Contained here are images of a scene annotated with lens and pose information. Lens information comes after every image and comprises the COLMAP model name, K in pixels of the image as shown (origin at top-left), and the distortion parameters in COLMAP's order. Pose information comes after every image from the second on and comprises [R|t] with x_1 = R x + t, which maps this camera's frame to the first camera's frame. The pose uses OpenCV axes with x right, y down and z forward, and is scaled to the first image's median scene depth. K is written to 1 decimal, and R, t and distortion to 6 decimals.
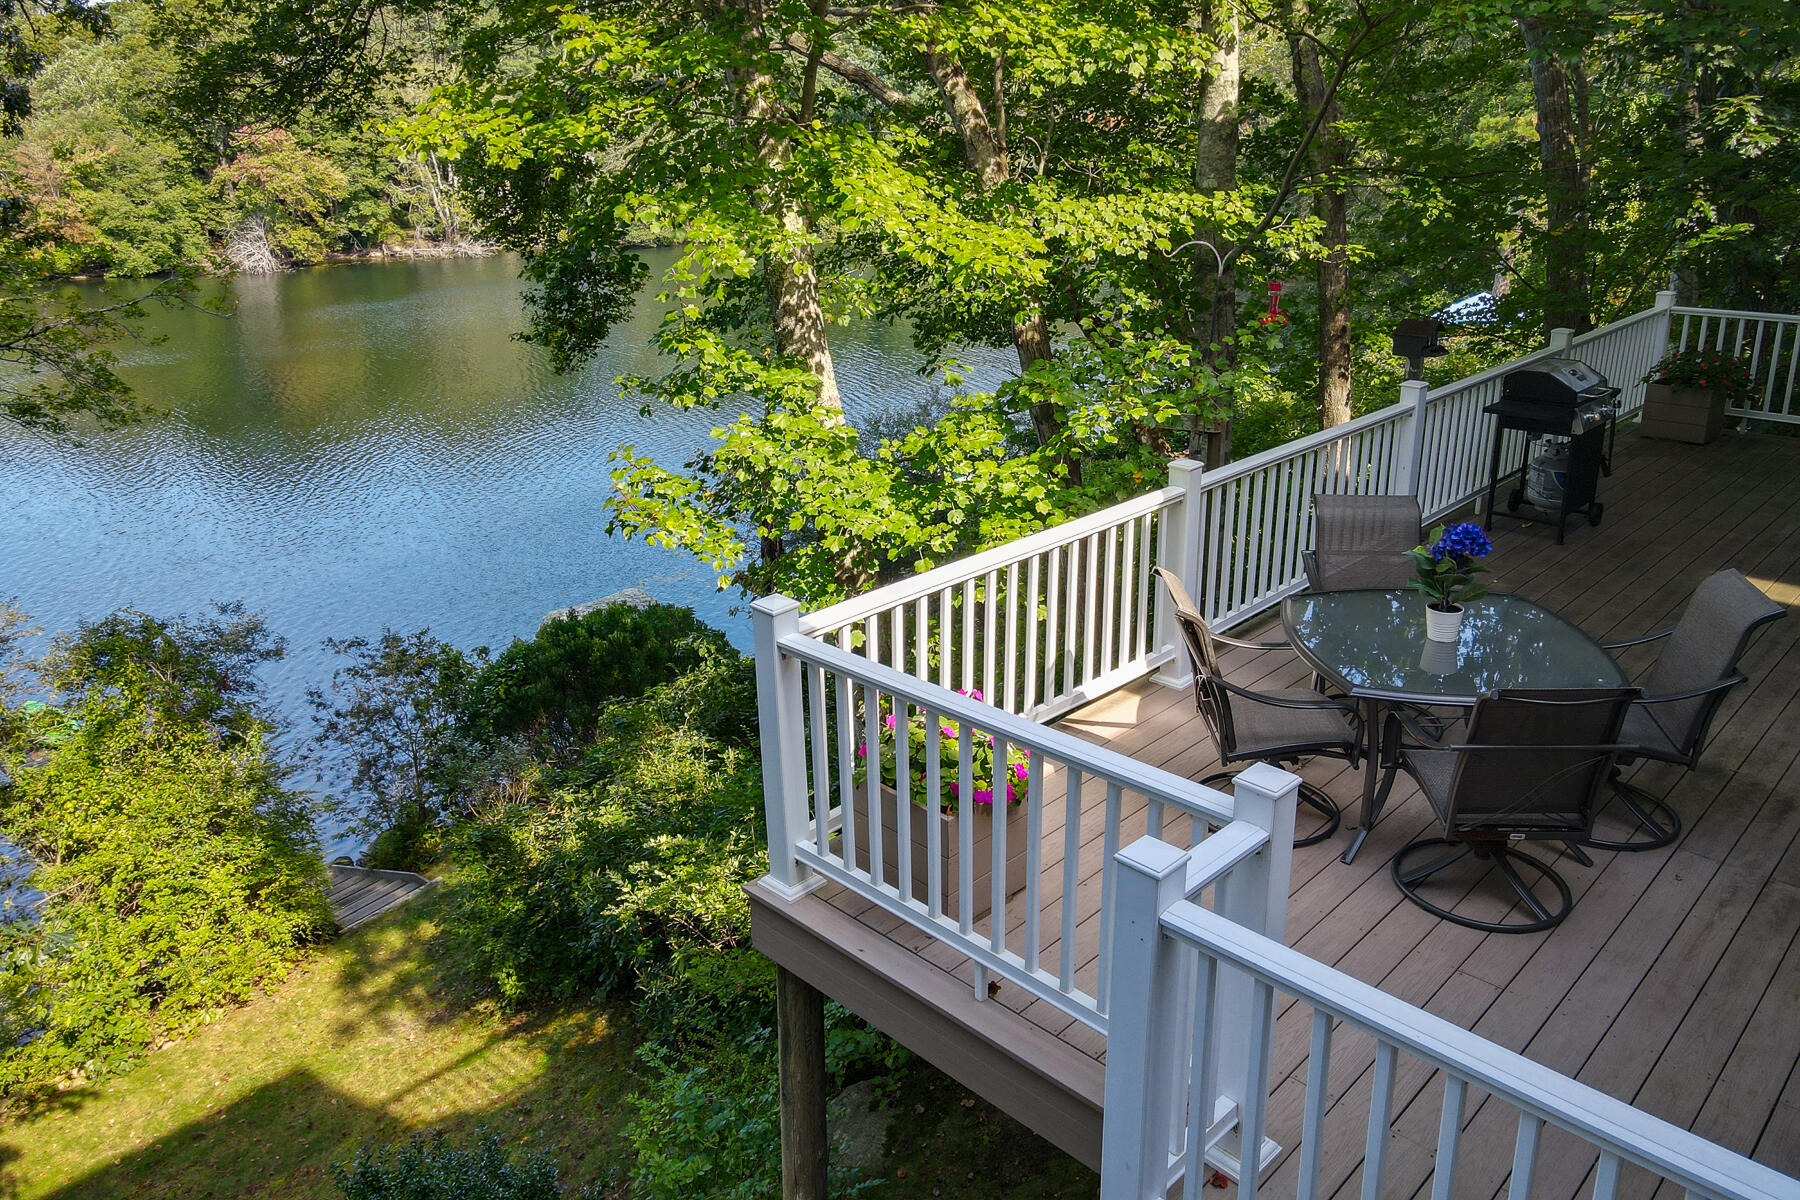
lens RADIAL K [[1267.2, 0, 900.0], [0, 1267.2, 600.0], [0, 0, 1]] dist [0.004495, 0.002732]
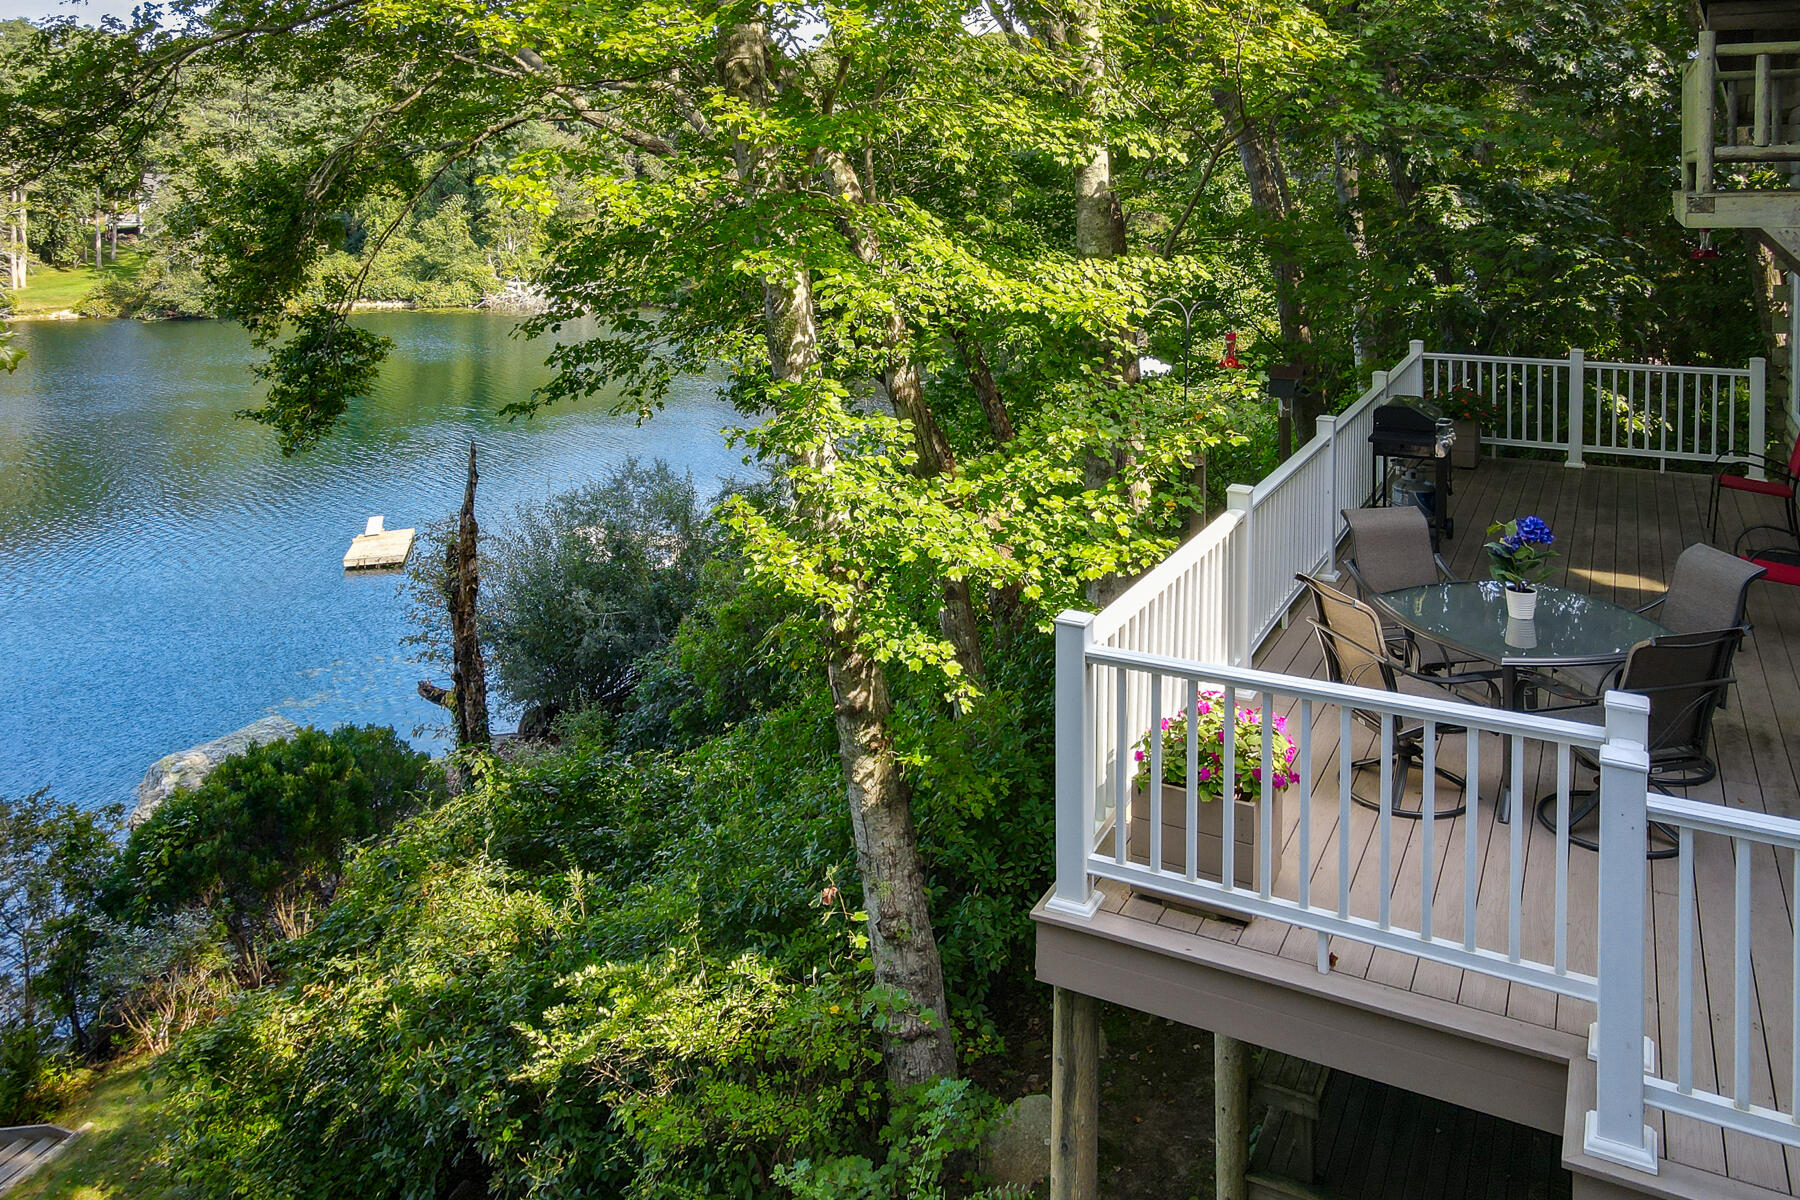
lens RADIAL K [[1399.1, 0, 900.2], [0, 1399.1, 326.5], [0, 0, 1]] dist [0.008464, -0.003891]
pose [[0.953437, -0.013142, 0.301306, -0.232081], [0.091056, 0.964972, -0.246043, 0.017505], [-0.287518, 0.262023, 0.921237, -0.048219]]
